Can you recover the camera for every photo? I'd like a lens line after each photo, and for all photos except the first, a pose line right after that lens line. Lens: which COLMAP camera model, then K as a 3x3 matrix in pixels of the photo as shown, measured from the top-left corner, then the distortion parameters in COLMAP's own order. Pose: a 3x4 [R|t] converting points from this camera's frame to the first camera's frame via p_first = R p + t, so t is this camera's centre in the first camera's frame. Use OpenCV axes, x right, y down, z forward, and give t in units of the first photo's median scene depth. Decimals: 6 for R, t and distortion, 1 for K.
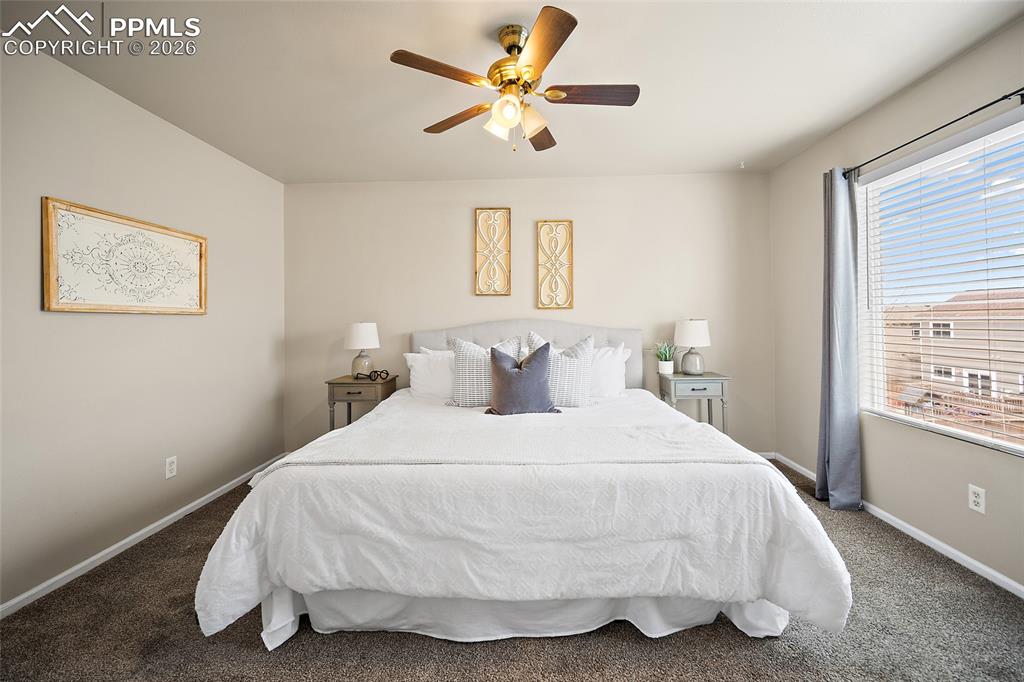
lens RADIAL K [[410.0, 0, 513.9], [0, 410.0, 322.8], [0, 0, 1]] dist [-0.002607, -0.000422]
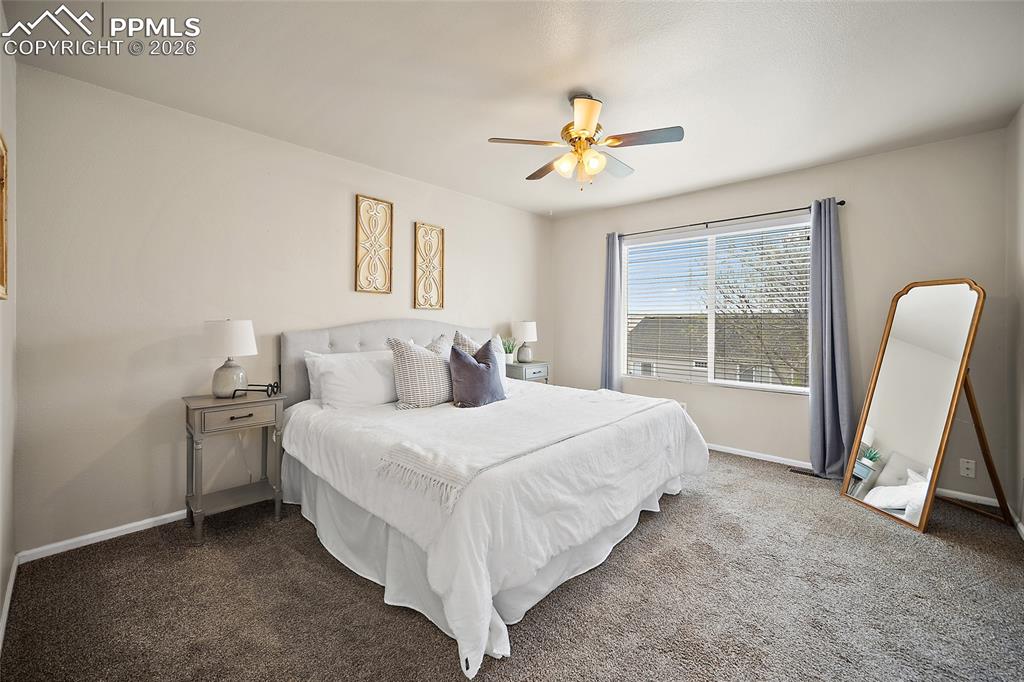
lens RADIAL K [[409.2, 0, 511.4], [0, 409.2, 326.2], [0, 0, 1]] dist [-0.004198, -0.000258]
pose [[0.658398, 0.002981, 0.752664, -0.764298], [-0.006561, 0.999977, 0.001778, 0.008560], [-0.752641, -0.006109, 0.658402, 0.210572]]
